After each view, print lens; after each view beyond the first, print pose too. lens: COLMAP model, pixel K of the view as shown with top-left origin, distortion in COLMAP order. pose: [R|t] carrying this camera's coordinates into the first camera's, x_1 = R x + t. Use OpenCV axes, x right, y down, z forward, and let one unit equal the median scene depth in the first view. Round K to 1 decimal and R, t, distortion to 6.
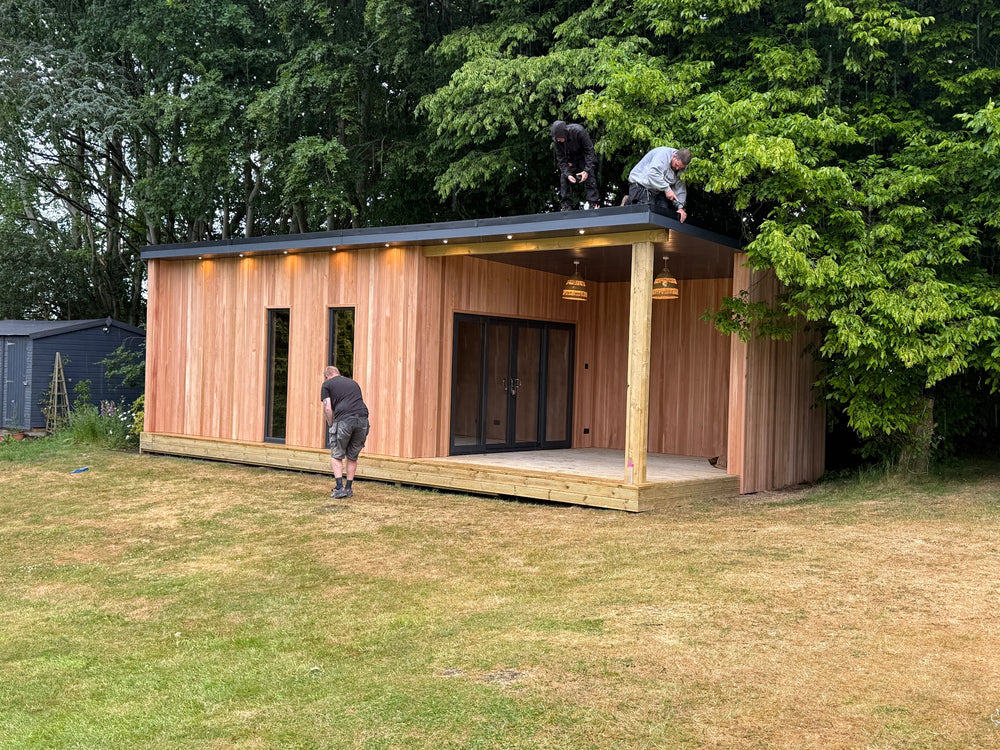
lens RADIAL K [[1061.6, 0, 500.0], [0, 1061.6, 375.0], [0, 0, 1]] dist [0.161893, 0.001434]
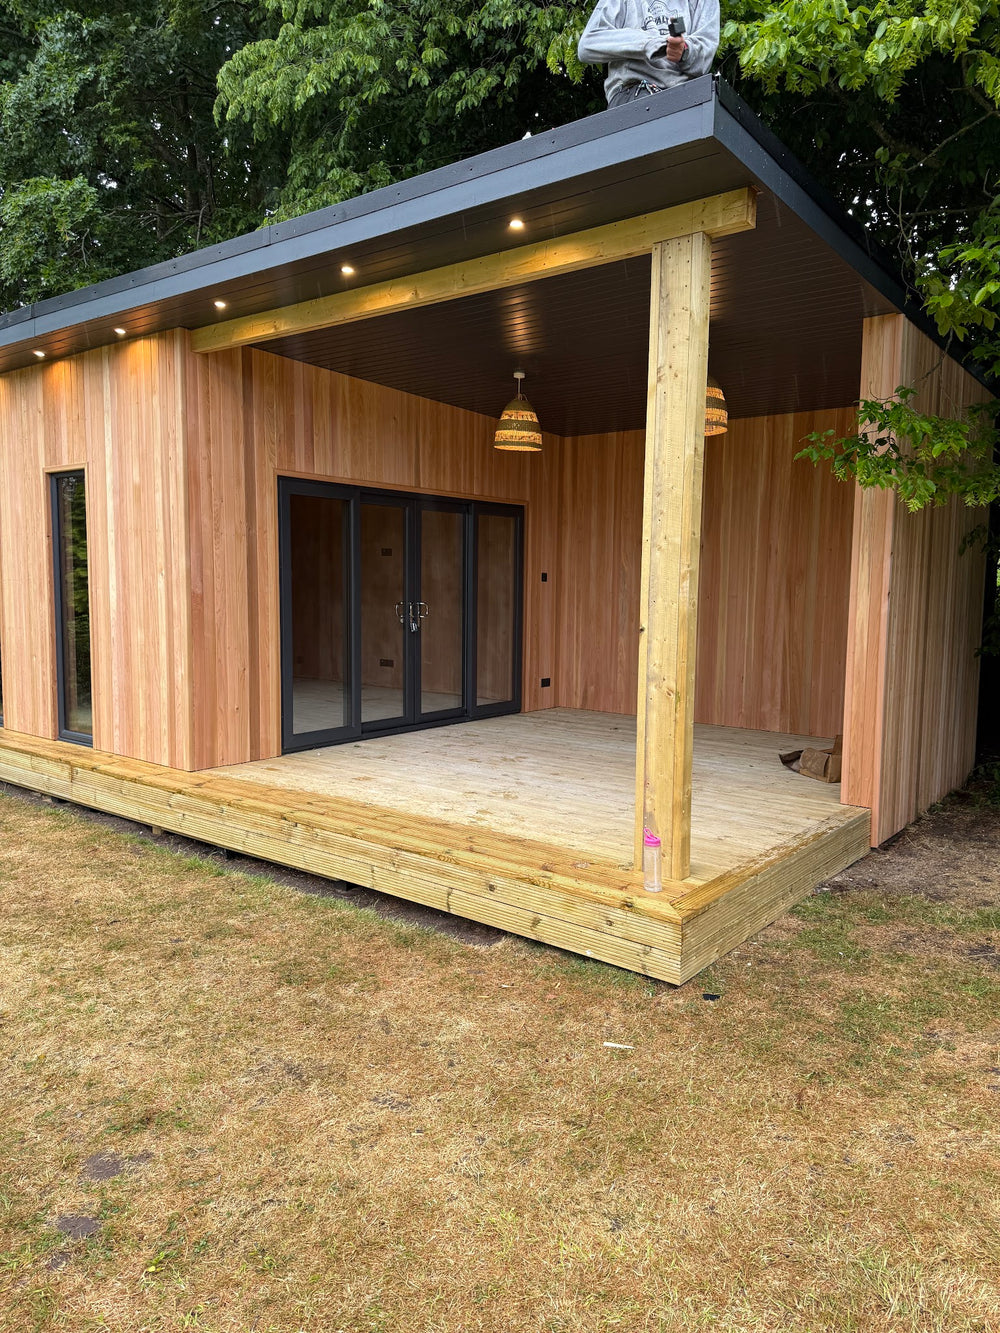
lens RADIAL K [[943.2, 0, 500.0], [0, 943.2, 666.5], [0, 0, 1]] dist [0.069269, -0.066326]
pose [[0.999484, -0.020816, 0.024477, 0.049608], [0.018560, 0.995858, 0.089011, -0.006833], [-0.026229, -0.088510, 0.995730, 0.544032]]
